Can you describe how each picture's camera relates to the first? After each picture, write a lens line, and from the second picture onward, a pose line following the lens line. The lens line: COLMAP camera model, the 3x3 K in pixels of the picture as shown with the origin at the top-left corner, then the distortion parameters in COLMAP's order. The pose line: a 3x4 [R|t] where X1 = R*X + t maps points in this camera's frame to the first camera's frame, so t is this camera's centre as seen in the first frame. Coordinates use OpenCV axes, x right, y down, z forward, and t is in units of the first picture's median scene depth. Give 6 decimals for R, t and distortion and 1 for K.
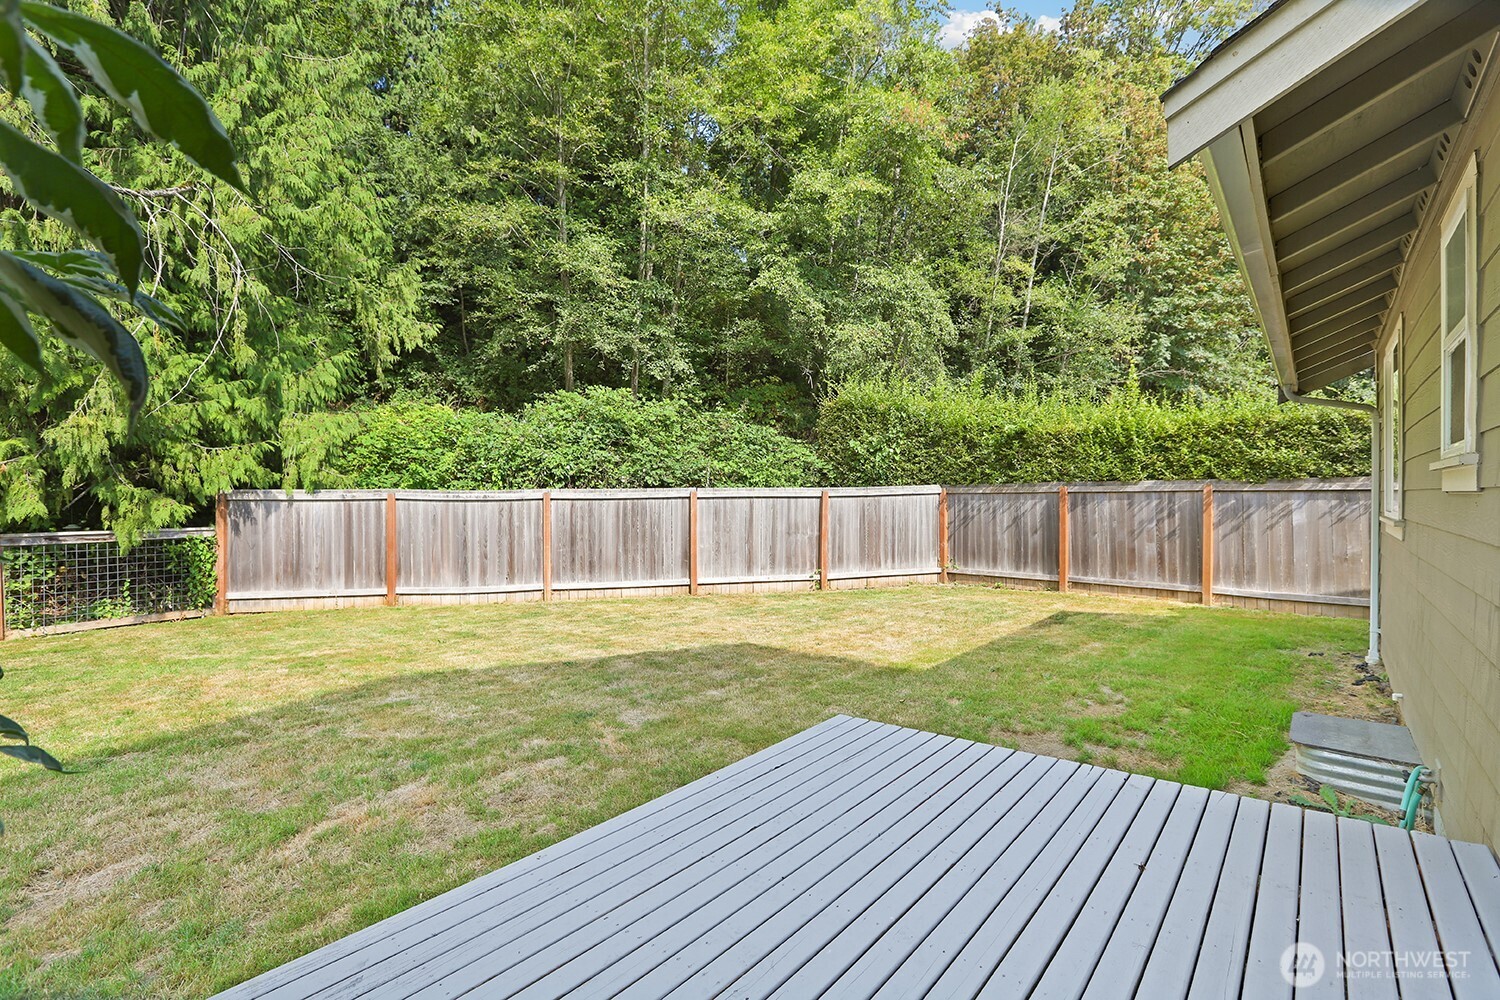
lens RADIAL K [[705.9, 0, 745.4], [0, 705.9, 501.2], [0, 0, 1]] dist [-0.027056, 0.003763]
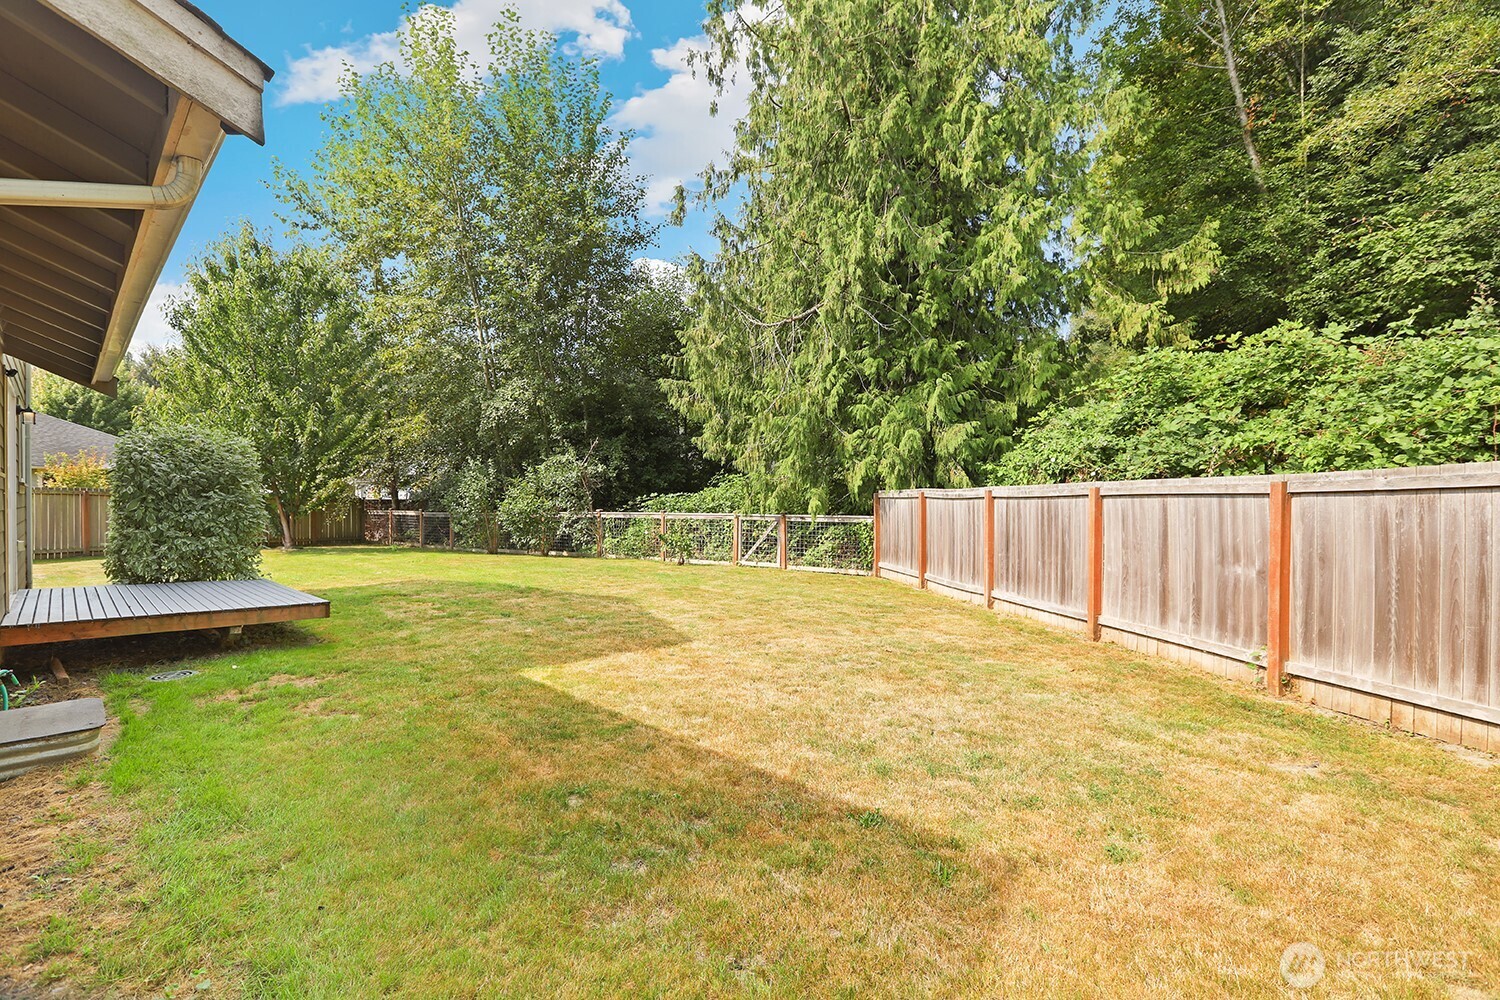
lens RADIAL K [[705.9, 0, 754.3], [0, 705.9, 496.6], [0, 0, 1]] dist [-0.027056, 0.003763]
pose [[-0.065315, 0.004616, -0.997854, 0.592717], [0.007918, 0.999960, 0.004108, -0.009317], [0.997833, -0.007633, -0.065349, 0.686943]]
